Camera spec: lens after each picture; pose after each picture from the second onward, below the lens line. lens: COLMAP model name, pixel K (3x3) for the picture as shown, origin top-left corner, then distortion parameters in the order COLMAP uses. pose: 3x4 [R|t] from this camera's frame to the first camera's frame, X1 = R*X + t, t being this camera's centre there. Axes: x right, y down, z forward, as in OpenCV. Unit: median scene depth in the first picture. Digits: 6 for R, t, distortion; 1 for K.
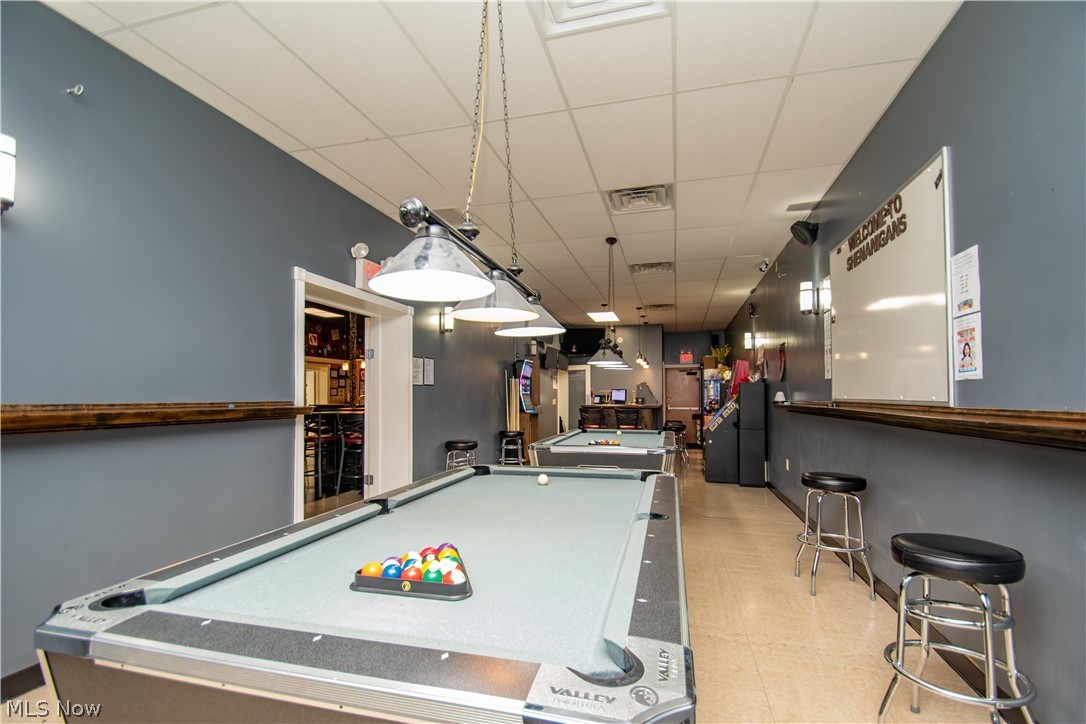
lens RADIAL K [[491.8, 0, 543.9], [0, 491.8, 383.3], [0, 0, 1]] dist [0.017384, -0.018064]
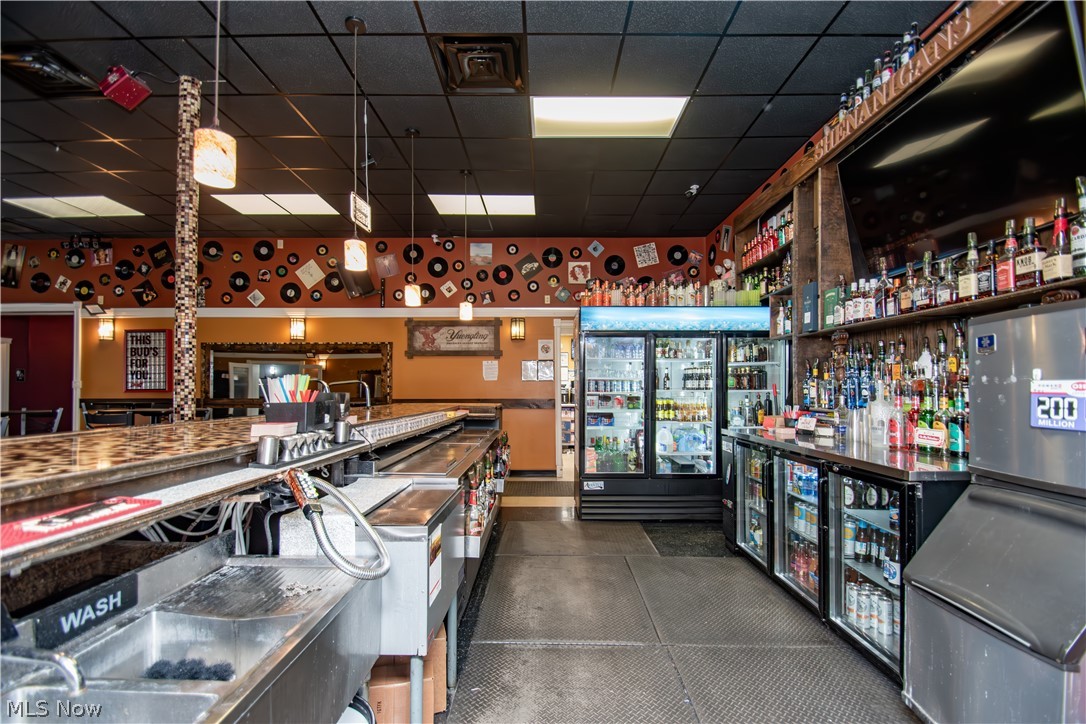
lens RADIAL K [[481.0, 0, 543.6], [0, 481.0, 383.6], [0, 0, 1]] dist [0.017390, -0.018588]
pose [[0.252987, -0.010960, -0.967407, -0.005801], [0.026404, 0.999642, -0.004421, 0.028378], [0.967109, -0.024425, 0.253186, 0.962851]]
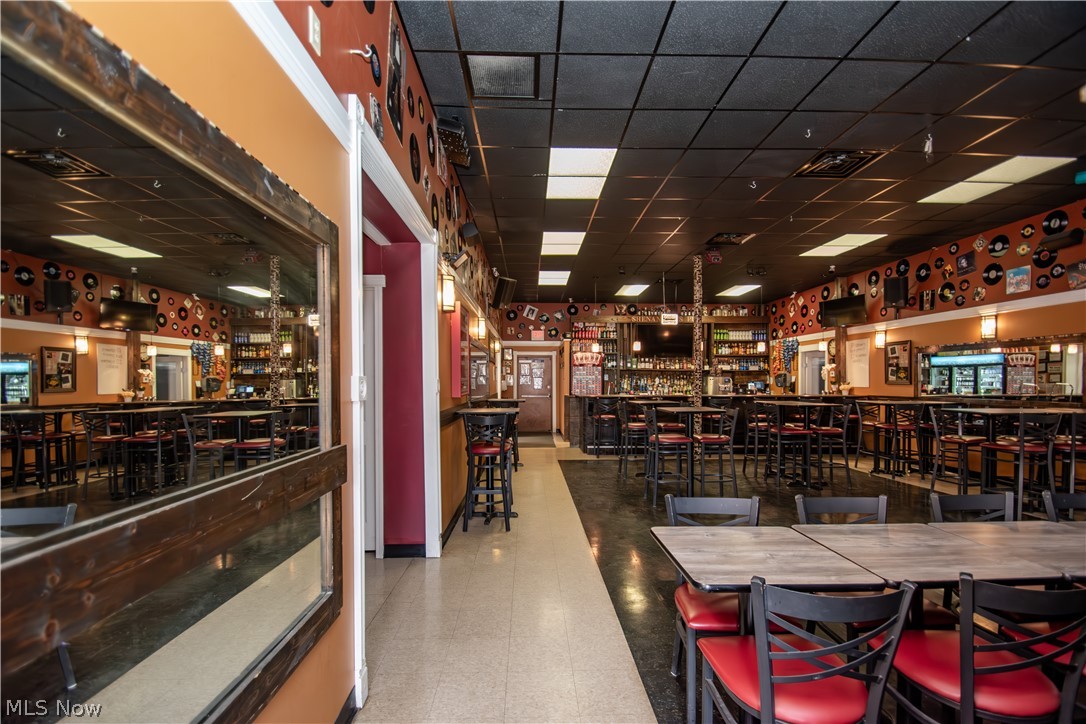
lens RADIAL K [[481.0, 0, 543.6], [0, 481.0, 383.6], [0, 0, 1]] dist [0.017390, -0.018588]
pose [[0.958984, -0.000552, 0.283458, -0.707873], [-0.008867, 0.999450, 0.031944, -0.000377], [-0.283320, -0.033147, 0.958452, 0.271886]]
